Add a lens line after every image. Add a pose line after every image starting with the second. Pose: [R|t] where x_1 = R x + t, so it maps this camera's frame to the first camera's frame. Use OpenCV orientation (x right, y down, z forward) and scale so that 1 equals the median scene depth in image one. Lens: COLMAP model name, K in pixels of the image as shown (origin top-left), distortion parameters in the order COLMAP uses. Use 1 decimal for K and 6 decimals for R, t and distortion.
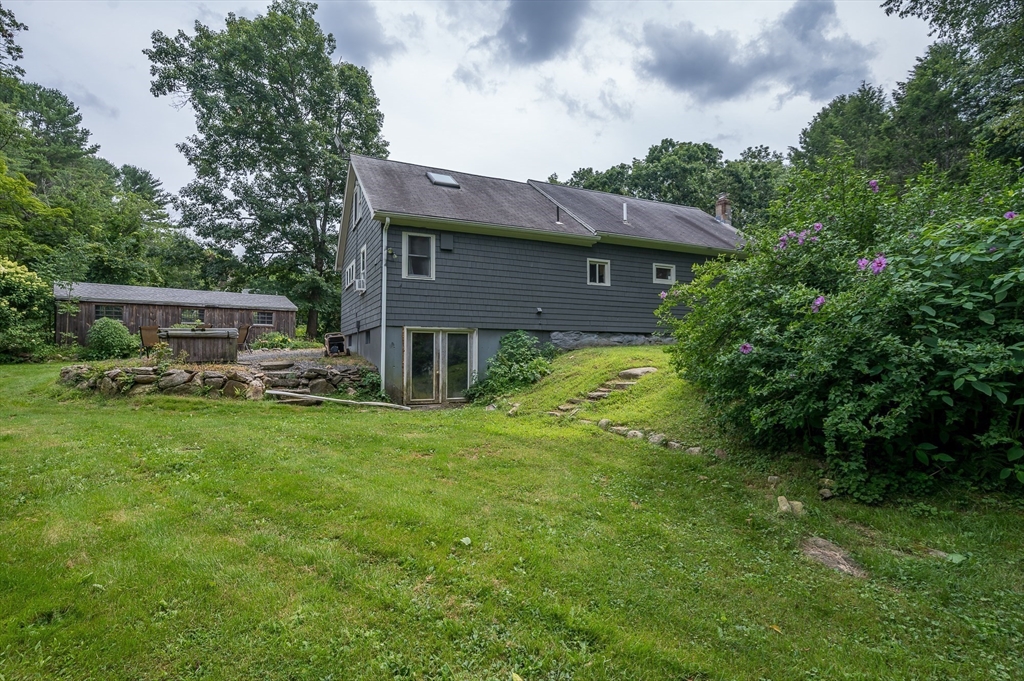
lens RADIAL K [[506.3, 0, 502.3], [0, 506.3, 335.8], [0, 0, 1]] dist [0.001671, -0.000160]
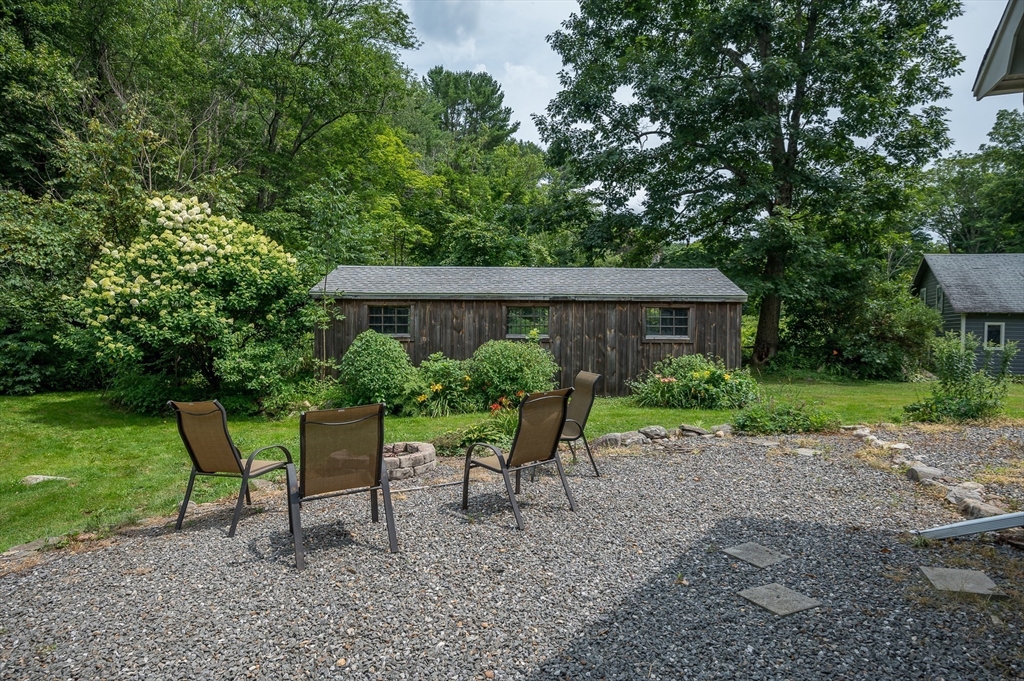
lens RADIAL K [[581.5, 0, 508.5], [0, 581.5, 336.9], [0, 0, 1]] dist [0.001826, 0.002003]
pose [[0.733625, 0.013342, -0.679423, -0.221795], [0.005669, 0.999652, 0.025752, -0.033600], [0.679530, -0.022744, 0.733295, 0.514699]]
